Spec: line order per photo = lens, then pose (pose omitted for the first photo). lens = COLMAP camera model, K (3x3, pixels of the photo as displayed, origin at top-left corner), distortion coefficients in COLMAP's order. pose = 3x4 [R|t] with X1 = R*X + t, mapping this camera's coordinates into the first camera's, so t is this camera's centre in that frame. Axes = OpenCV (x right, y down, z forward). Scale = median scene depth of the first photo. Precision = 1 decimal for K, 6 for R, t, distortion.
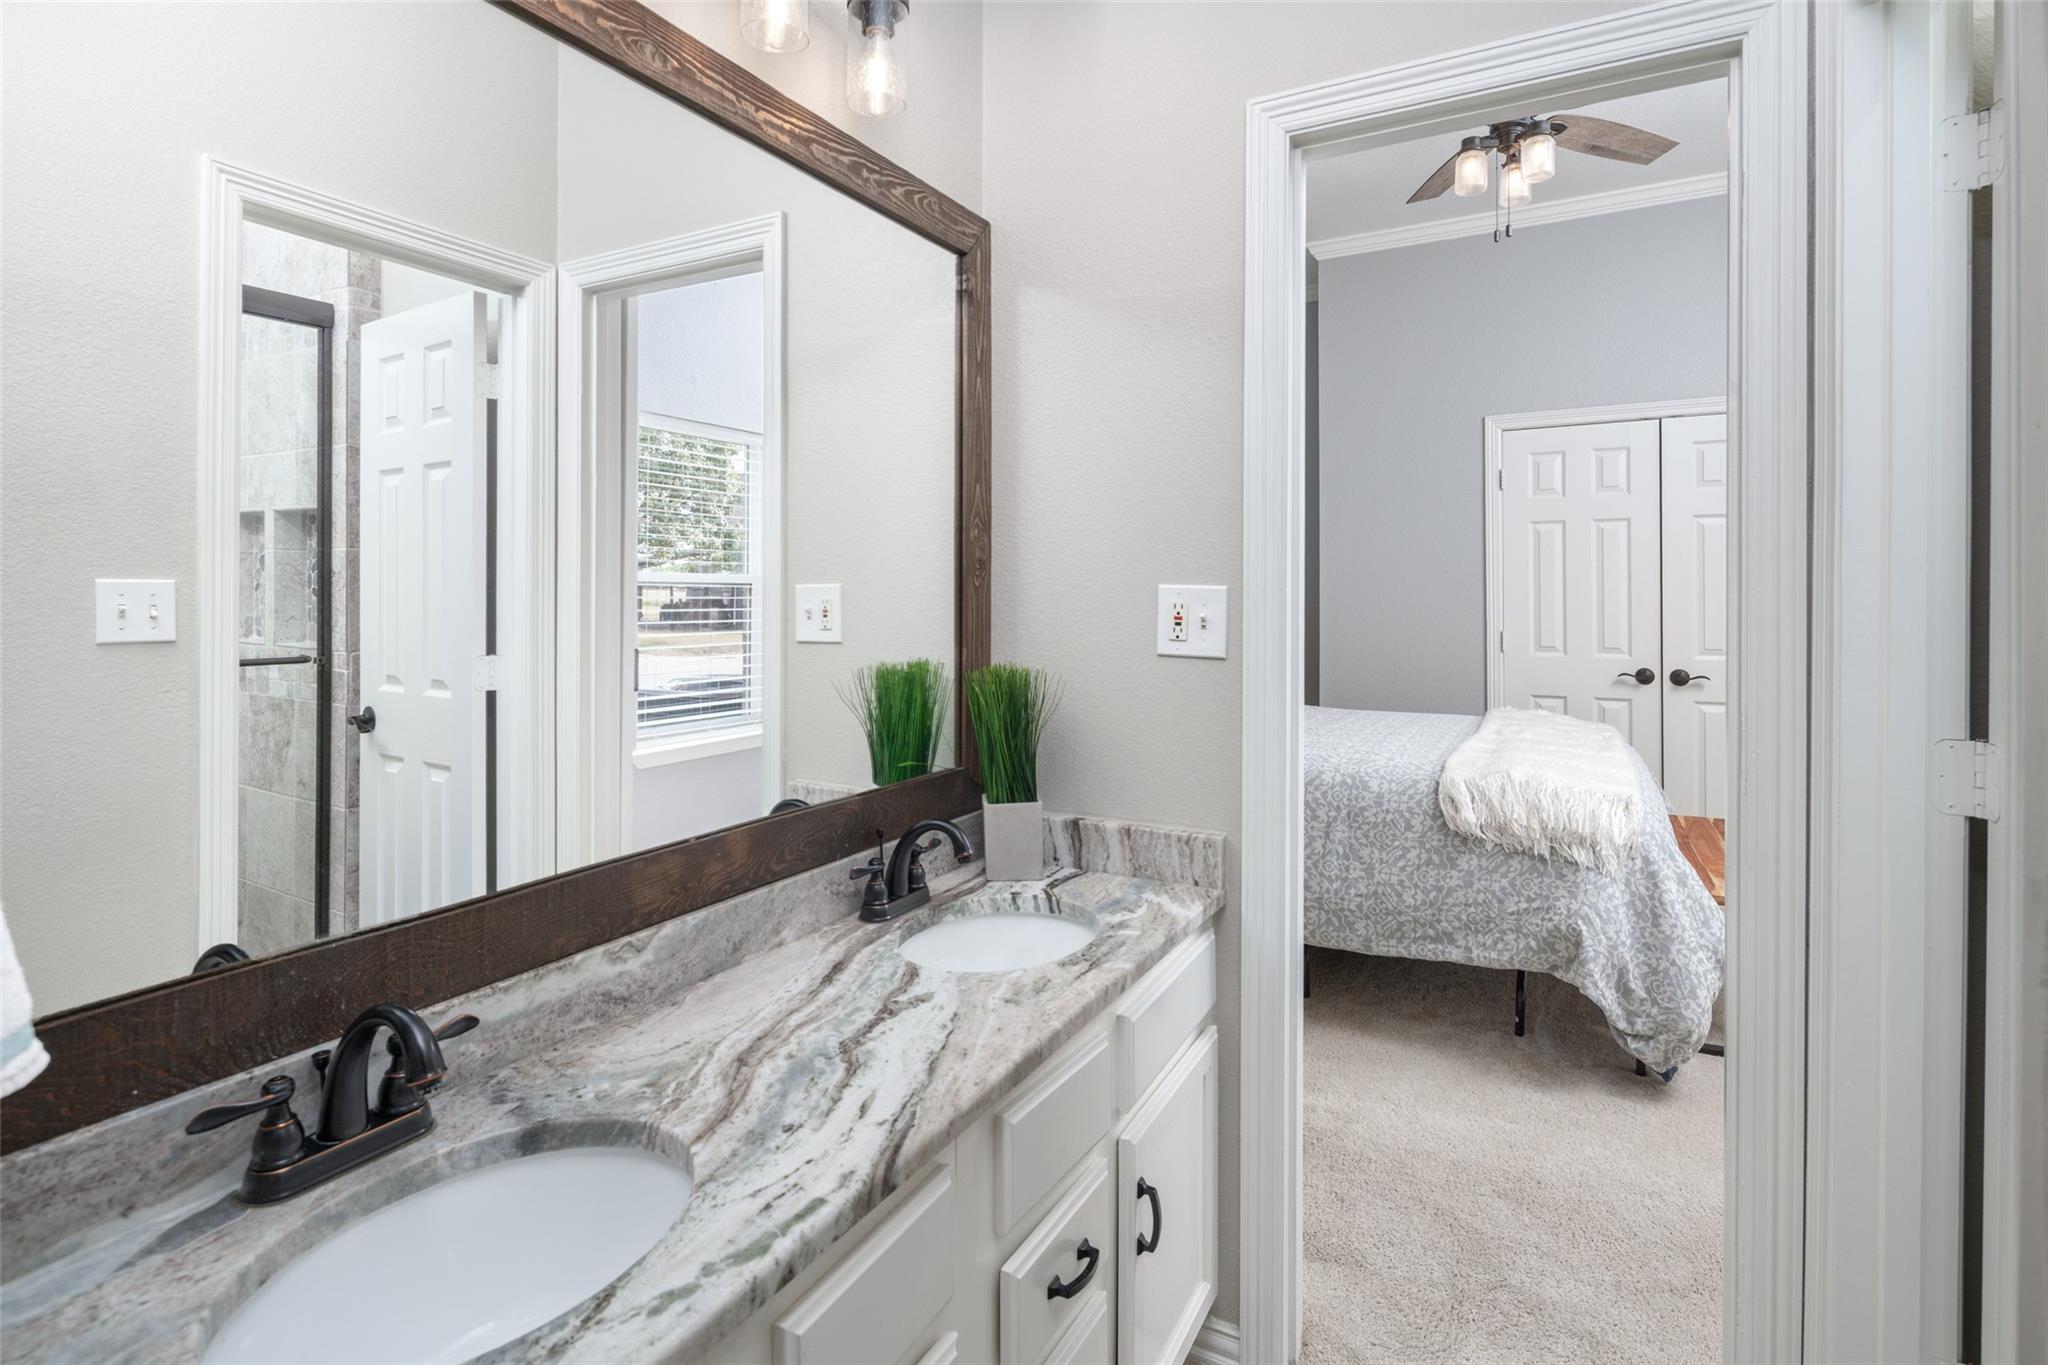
lens RADIAL K [[1004.0, 0, 1016.5], [0, 1004.0, 596.3], [0, 0, 1]] dist [0.002239, -0.001717]
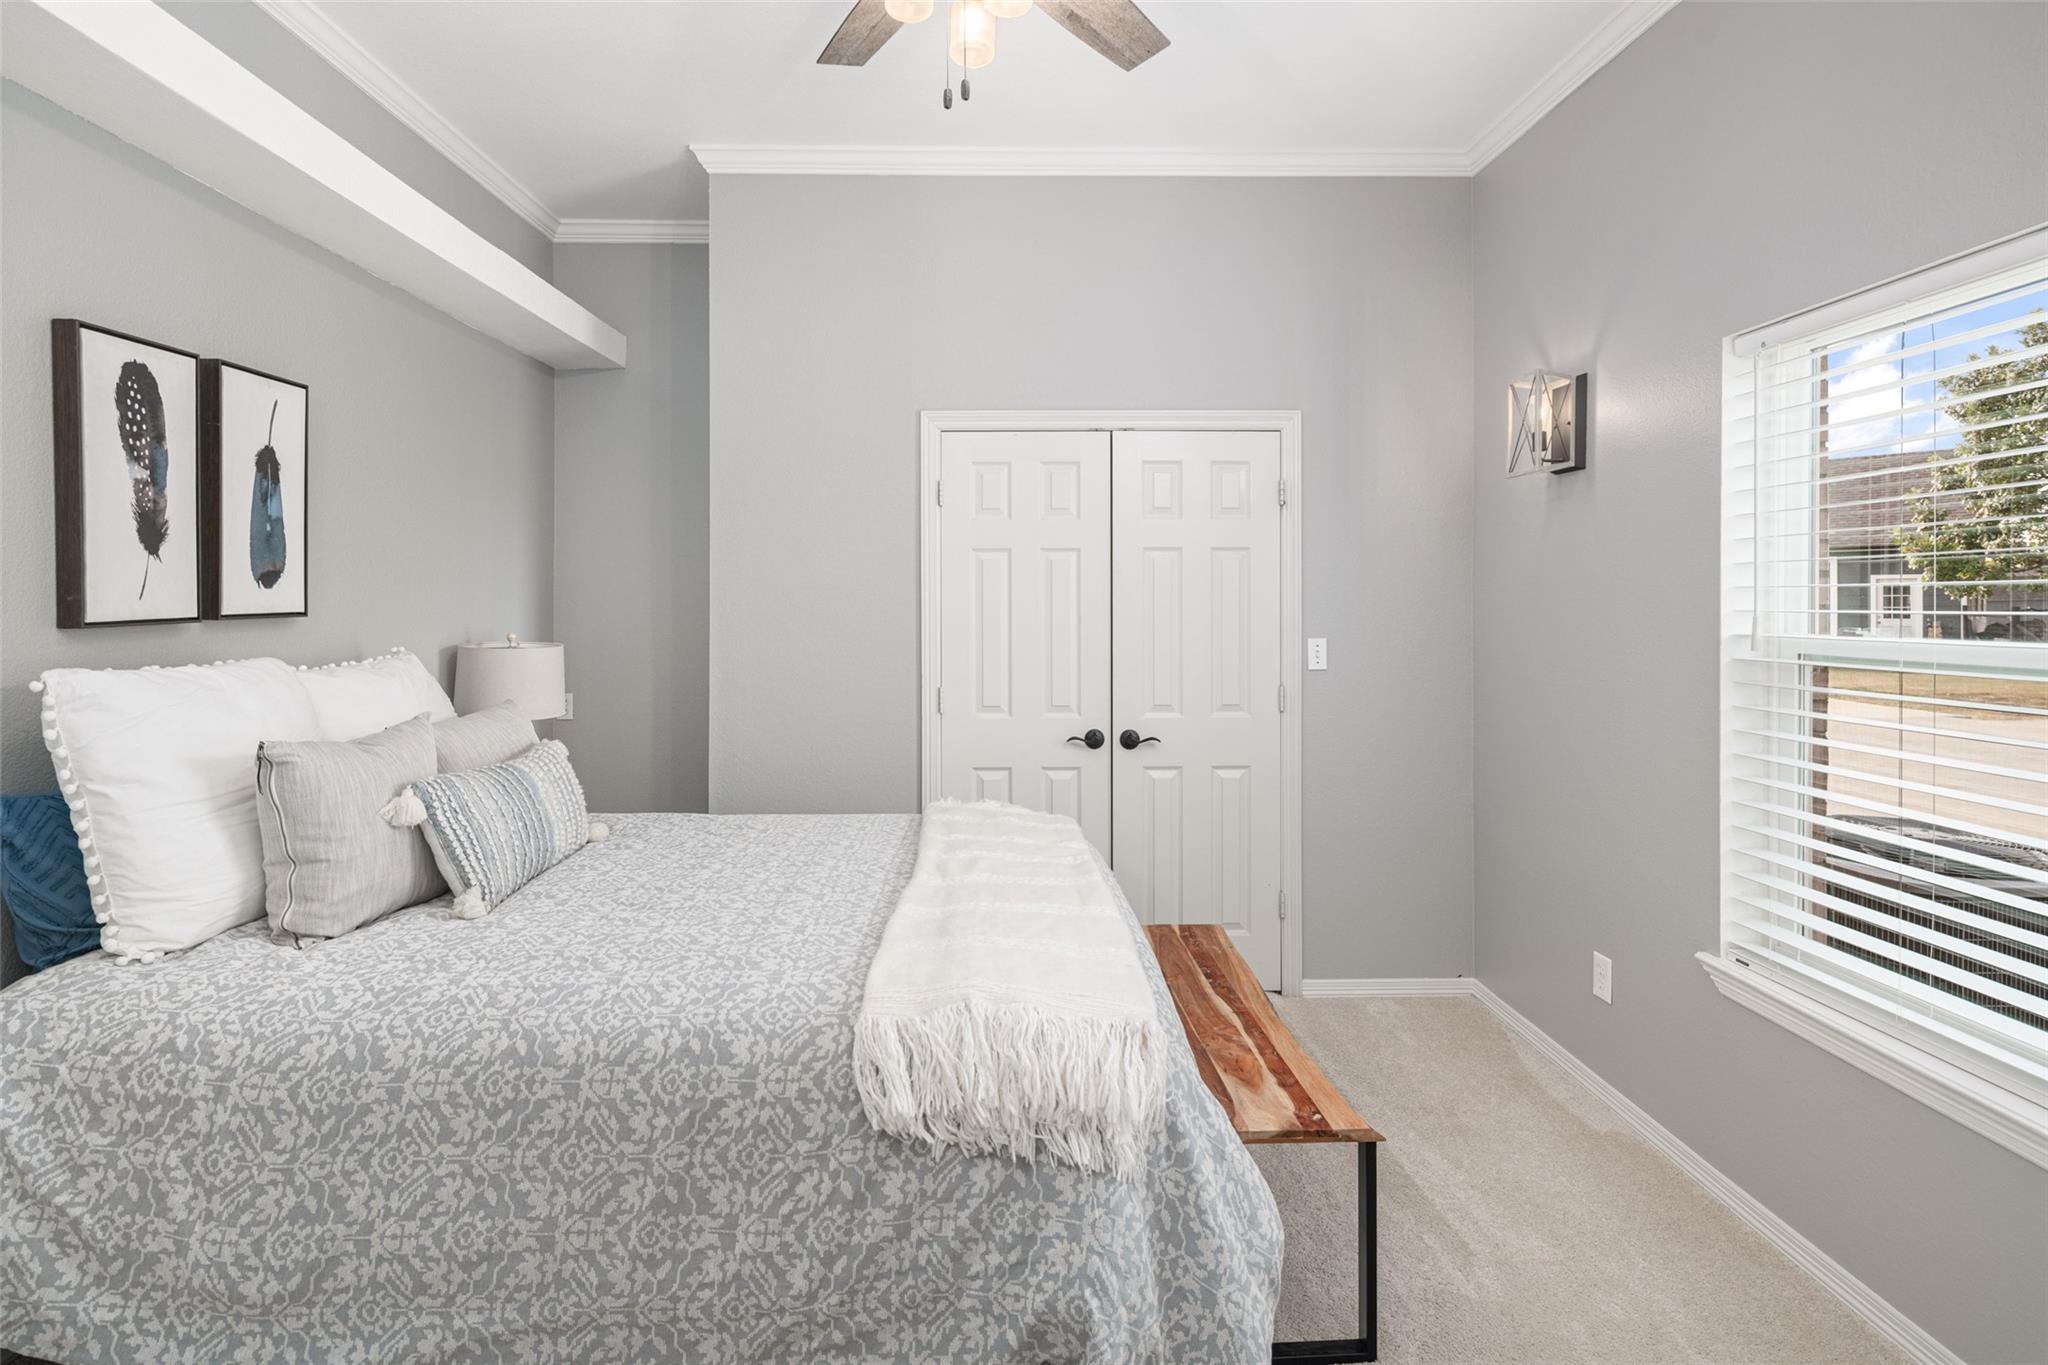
lens RADIAL K [[1004.0, 0, 1016.5], [0, 1004.0, 596.3], [0, 0, 1]] dist [0.002239, -0.001717]
pose [[0.857576, 0.004147, 0.514340, 0.221839], [-0.000990, 0.999979, -0.006411, -0.052661], [-0.514356, 0.004988, 0.857562, 0.501319]]
